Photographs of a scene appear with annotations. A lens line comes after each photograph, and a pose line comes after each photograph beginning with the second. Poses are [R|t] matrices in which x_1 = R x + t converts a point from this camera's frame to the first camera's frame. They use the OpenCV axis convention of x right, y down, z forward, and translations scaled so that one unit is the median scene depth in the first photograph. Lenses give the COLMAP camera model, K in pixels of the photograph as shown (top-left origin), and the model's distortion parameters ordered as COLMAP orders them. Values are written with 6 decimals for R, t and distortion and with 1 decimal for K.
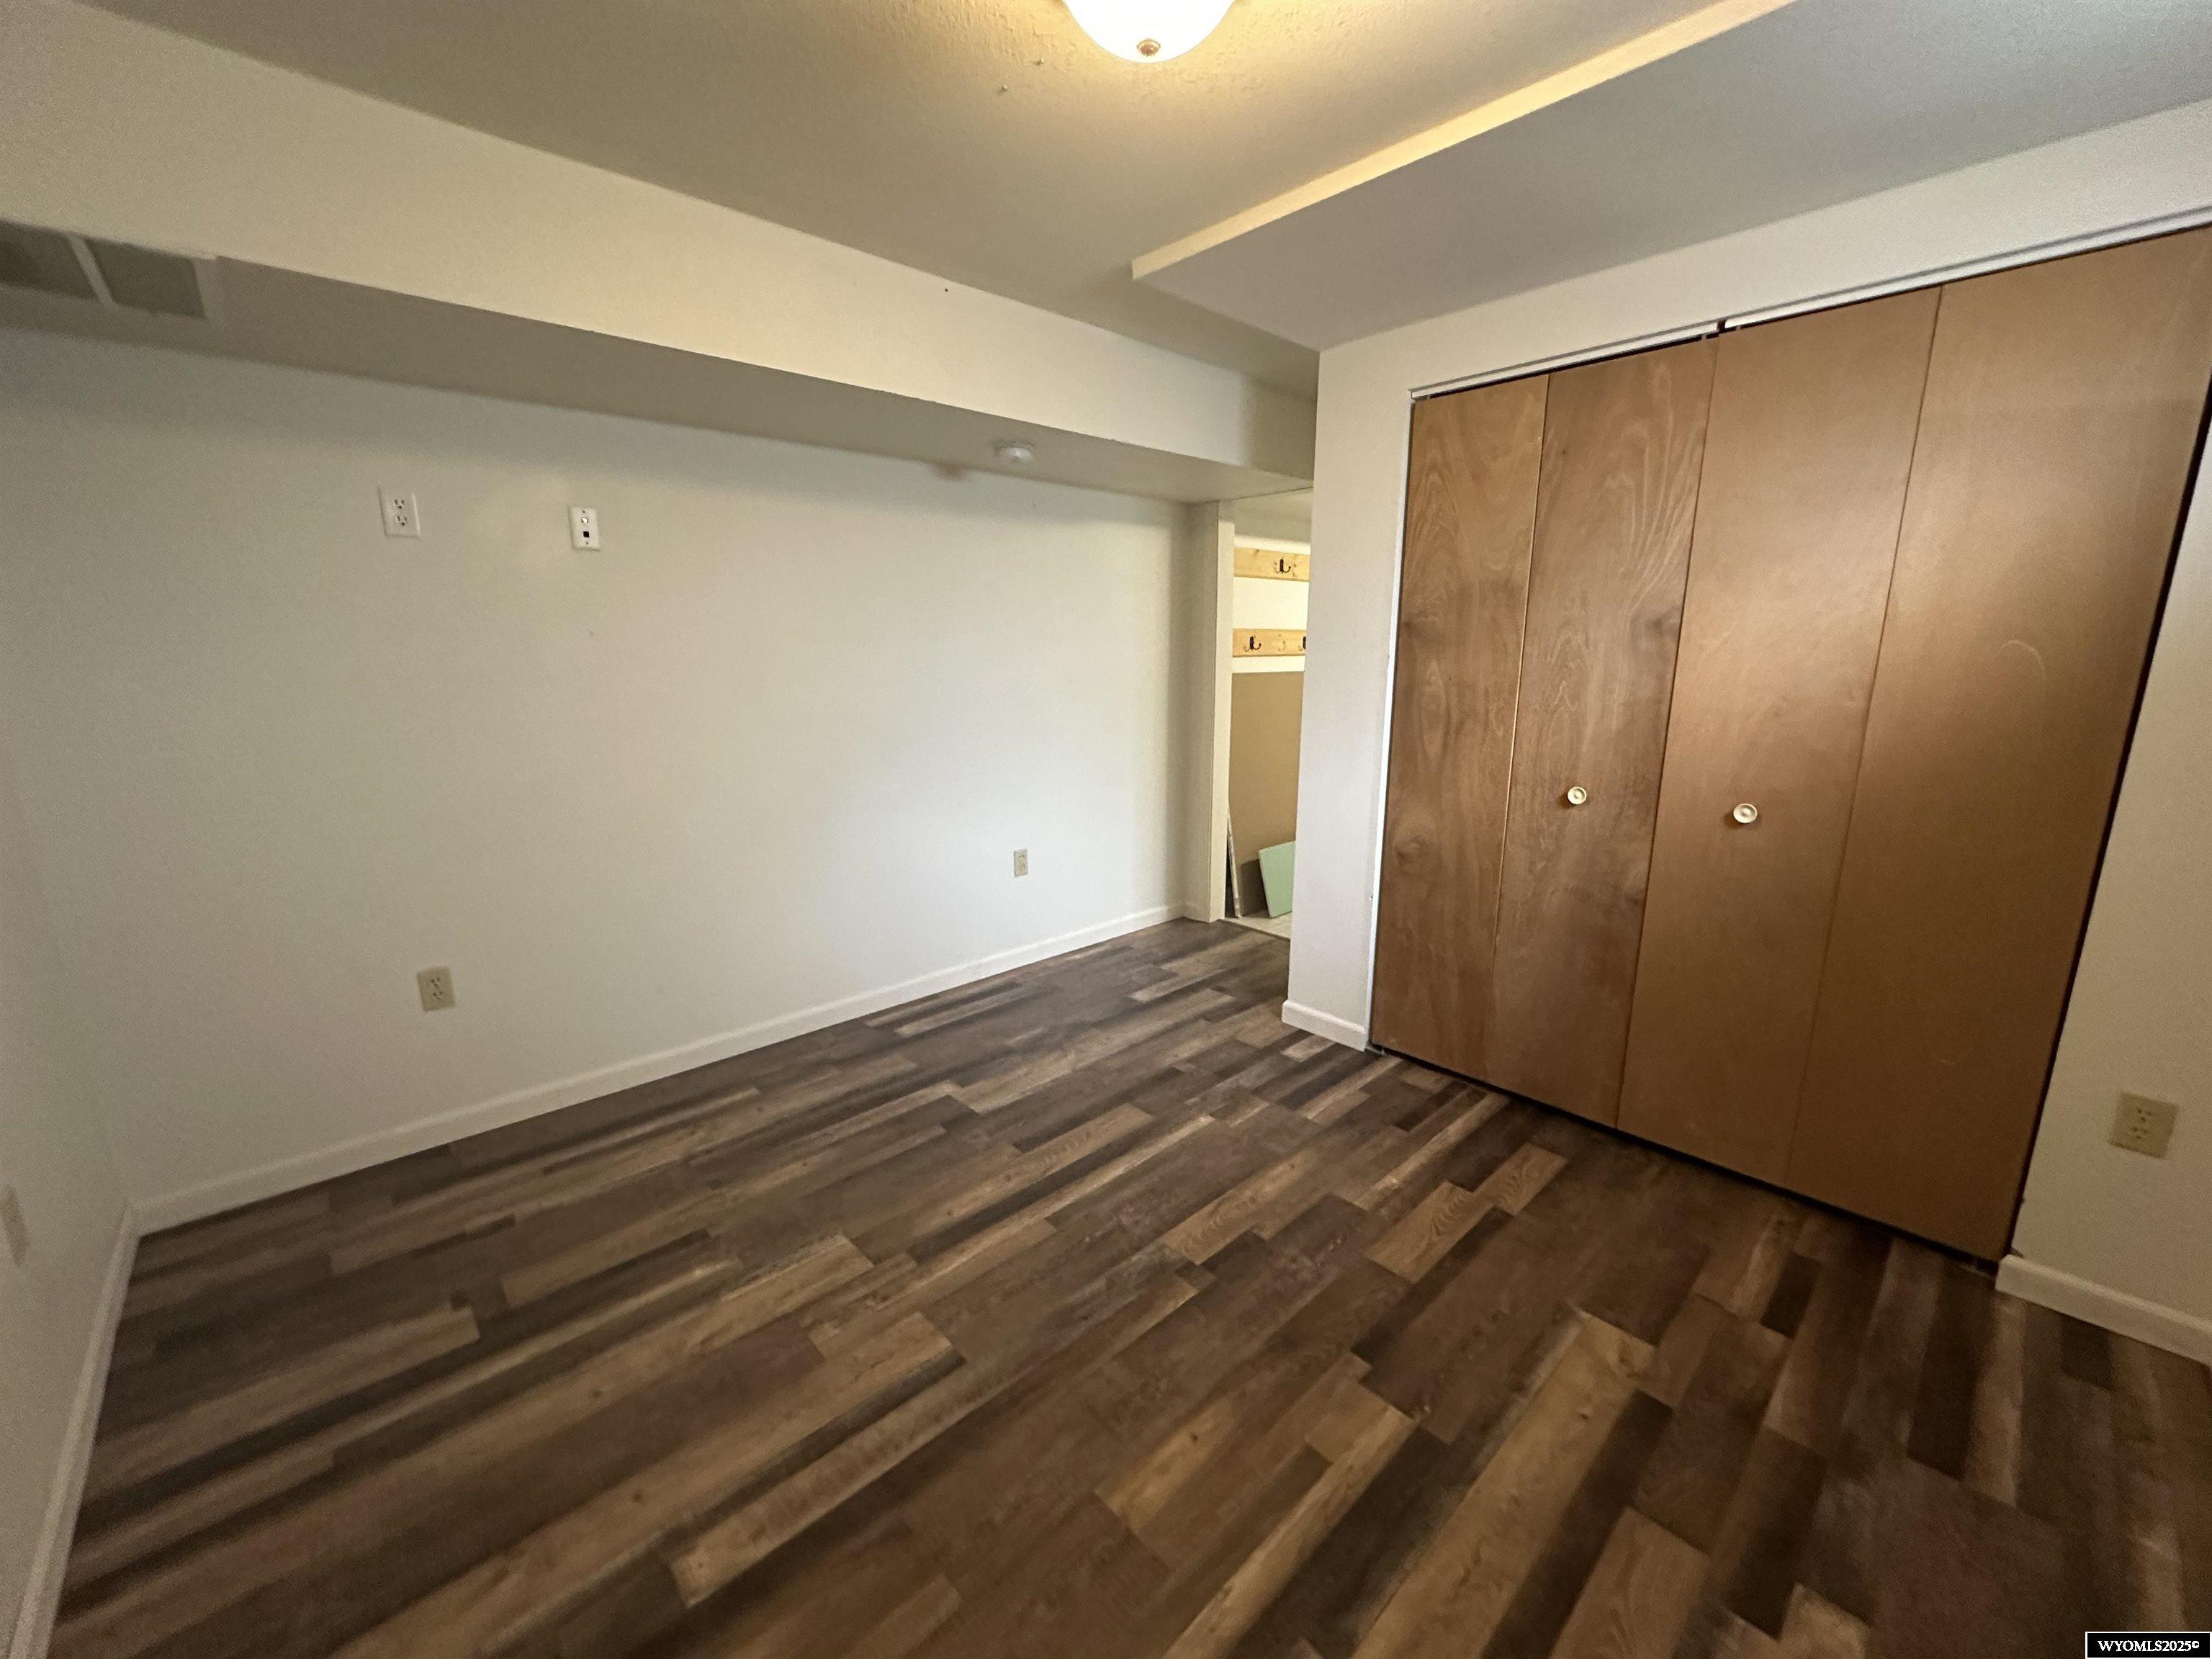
lens RADIAL K [[879.0, 0, 1109.7], [0, 879.0, 816.0], [0, 0, 1]] dist [-0.001982, 0.000154]
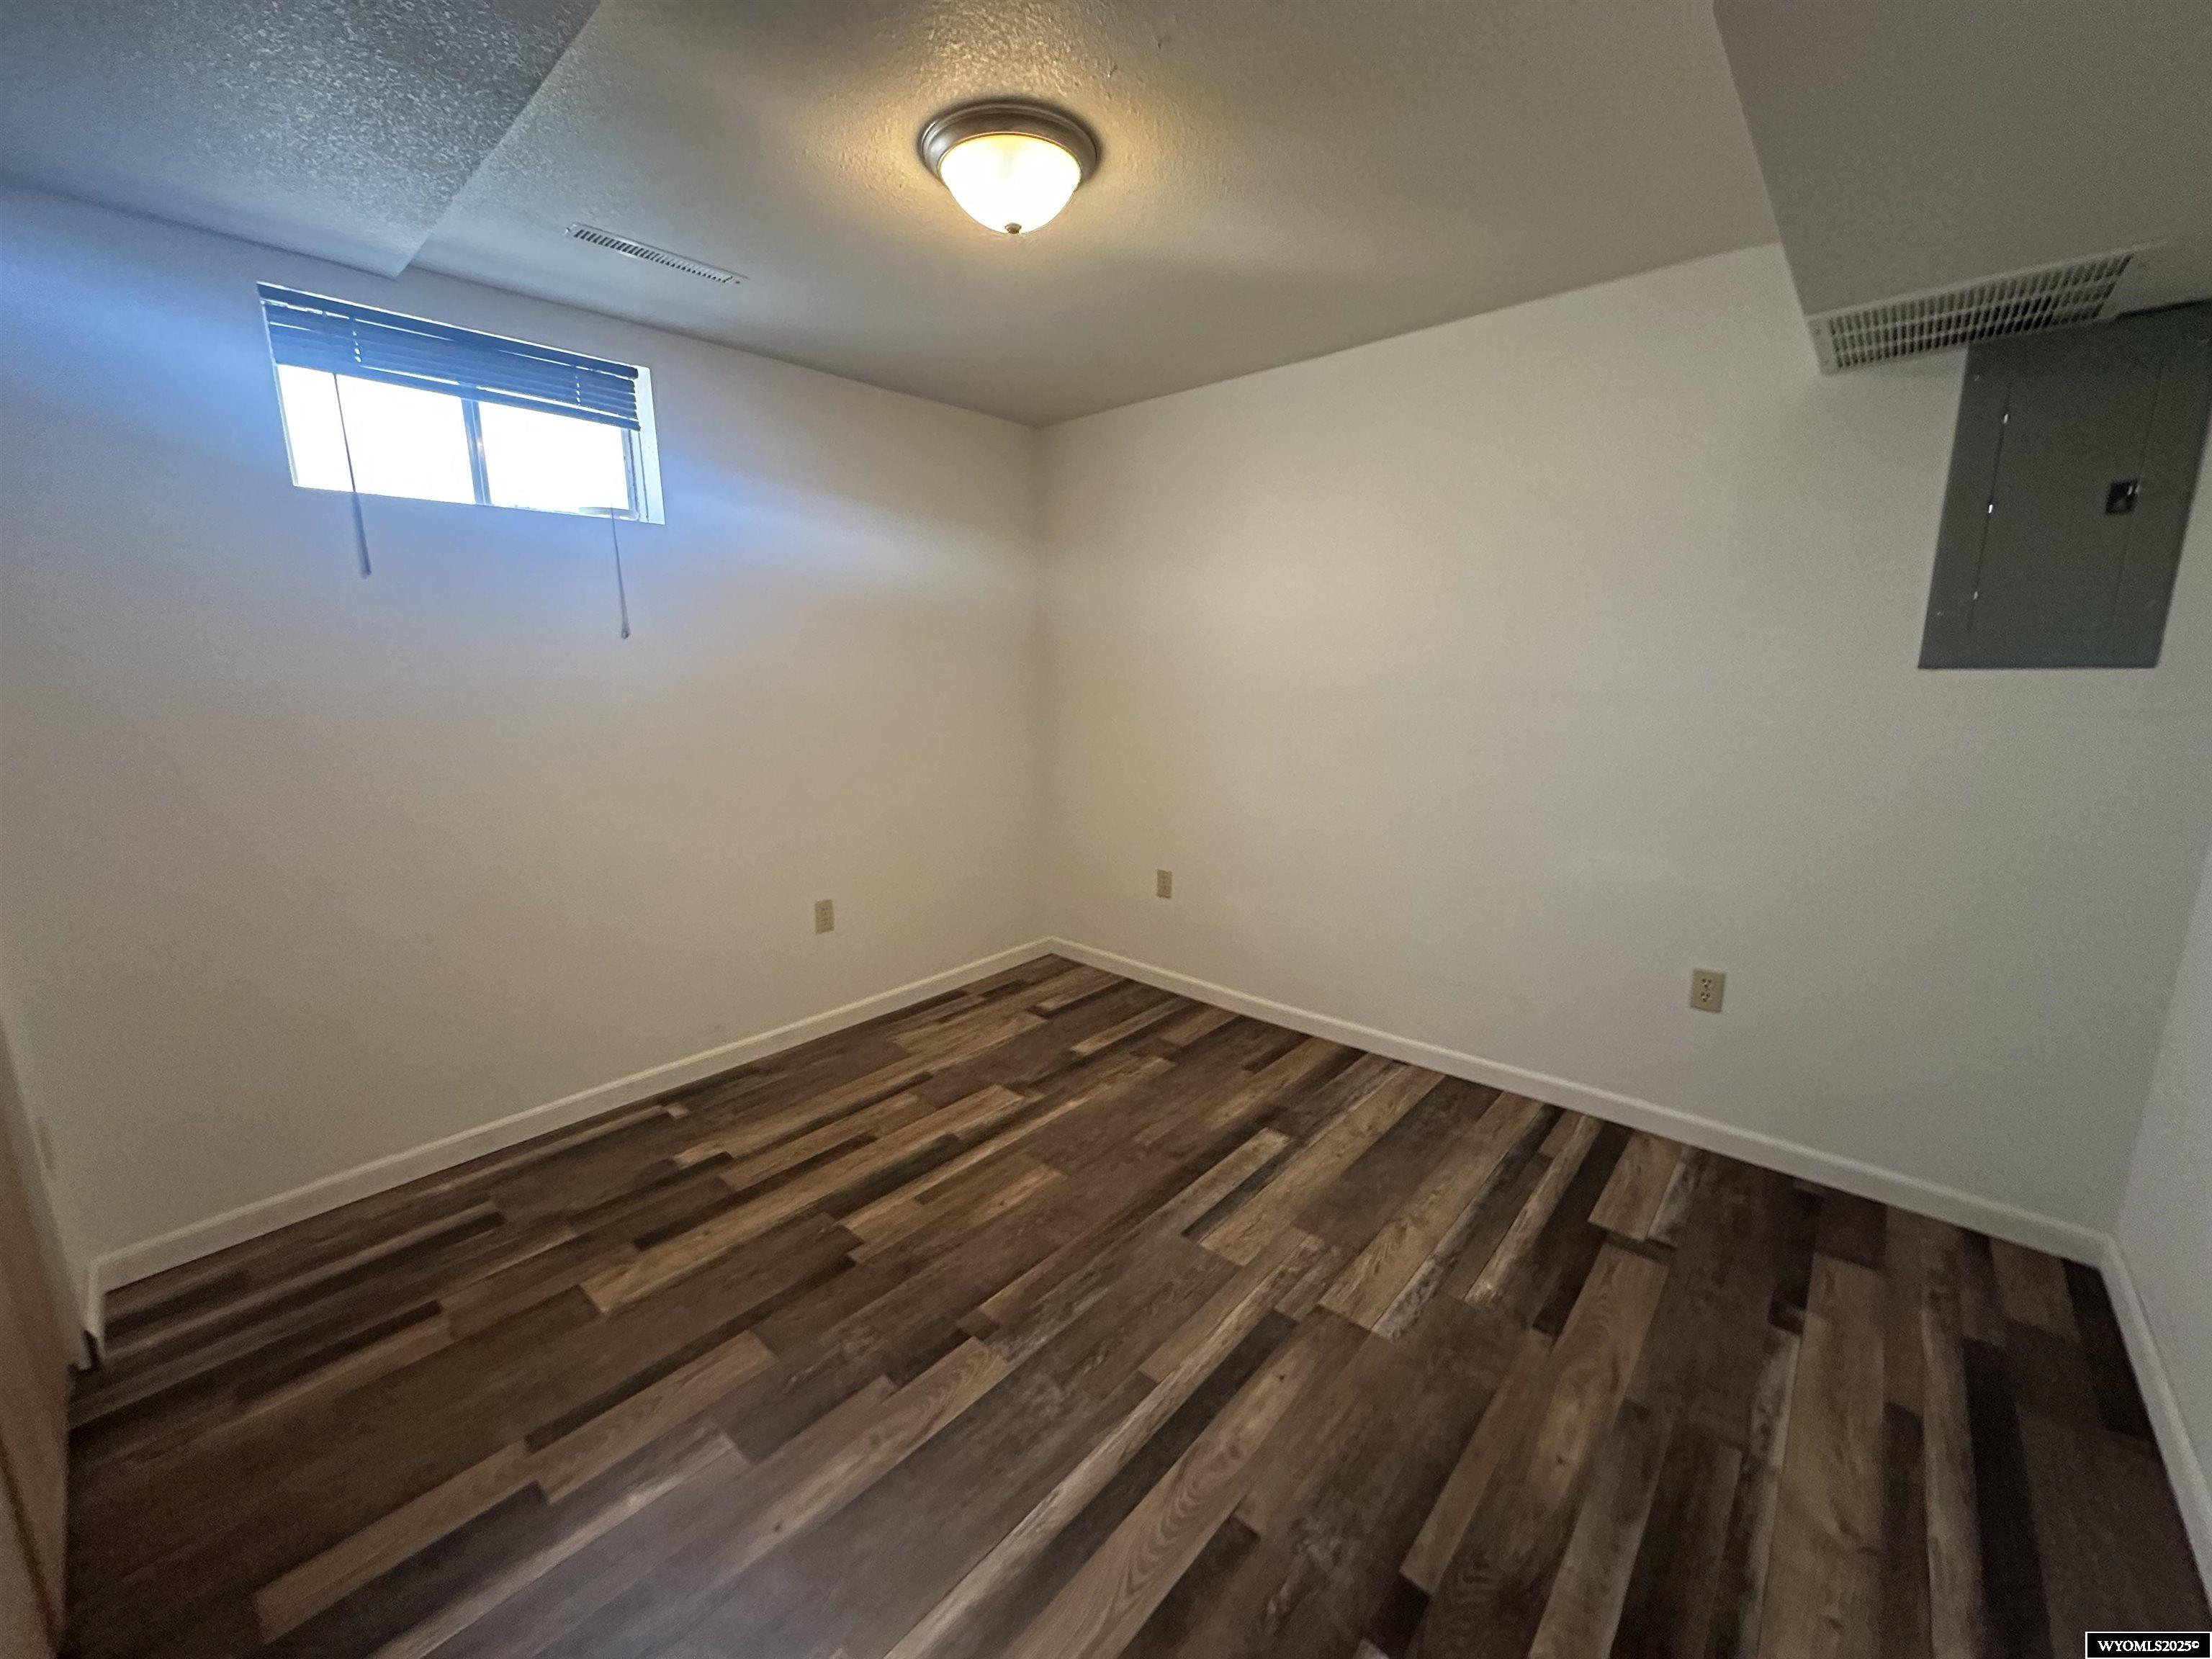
lens RADIAL K [[879.0, 0, 1102.1], [0, 879.0, 826.9], [0, 0, 1]] dist [-0.001982, 0.000154]
pose [[-0.995734, 0.028863, -0.087641, 0.033861], [-0.006681, 0.924773, 0.380461, -0.333451], [0.092030, 0.379423, -0.920635, 1.709974]]
